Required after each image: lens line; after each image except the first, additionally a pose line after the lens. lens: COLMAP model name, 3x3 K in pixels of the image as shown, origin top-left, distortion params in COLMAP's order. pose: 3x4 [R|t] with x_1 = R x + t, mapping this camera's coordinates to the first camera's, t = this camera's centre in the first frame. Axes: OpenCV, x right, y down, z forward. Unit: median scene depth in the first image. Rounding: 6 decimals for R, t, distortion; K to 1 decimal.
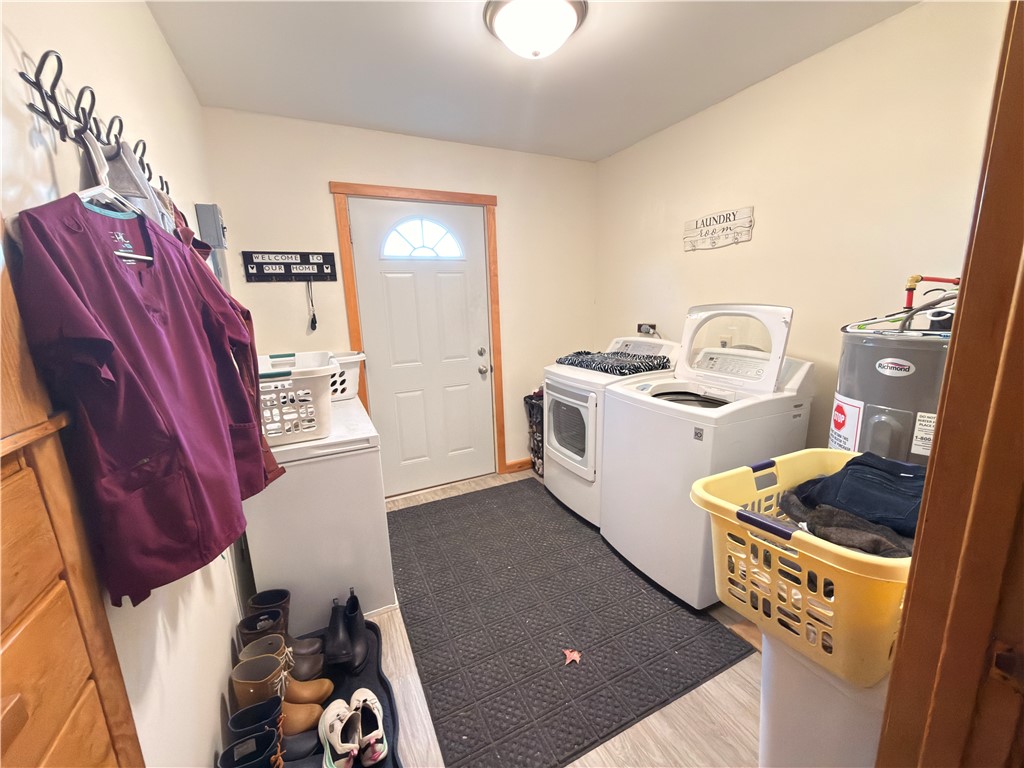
lens RADIAL K [[407.0, 0, 509.1], [0, 407.0, 382.7], [0, 0, 1]] dist [0.000881, 0.000114]
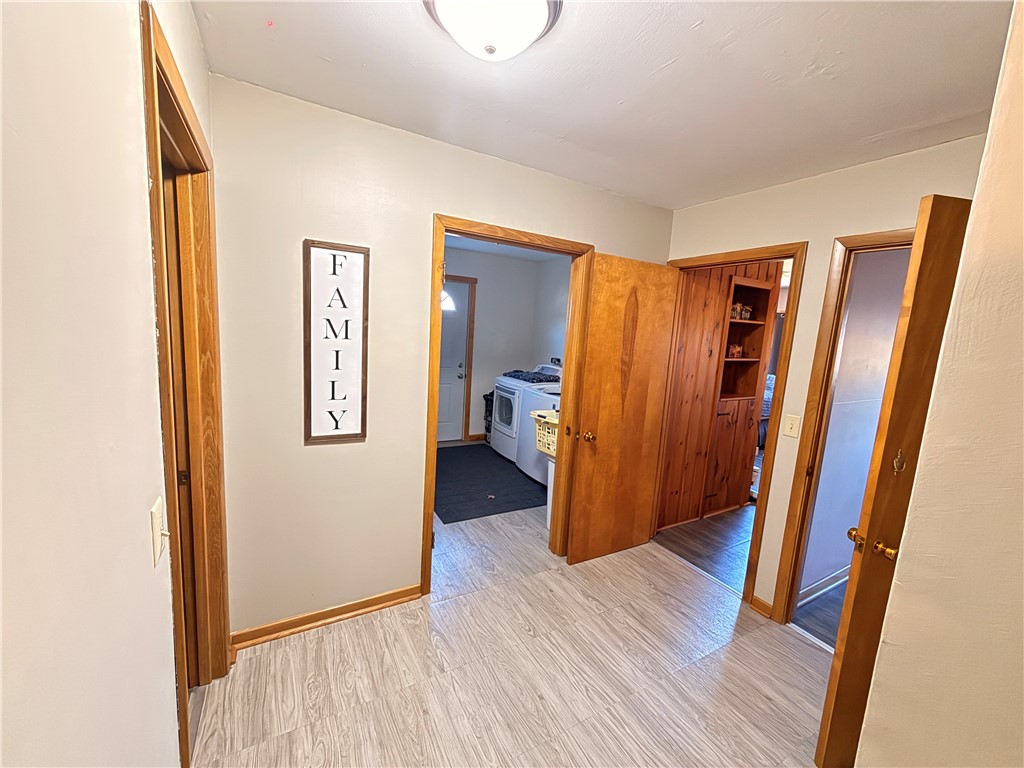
lens RADIAL K [[407.0, 0, 510.7], [0, 407.0, 385.4], [0, 0, 1]] dist [0.000881, 0.000114]
pose [[0.993018, 0.089053, 0.077365, 0.017831], [-0.084653, 0.994697, -0.058413, 0.095135], [-0.082157, 0.051456, 0.995290, -0.759763]]
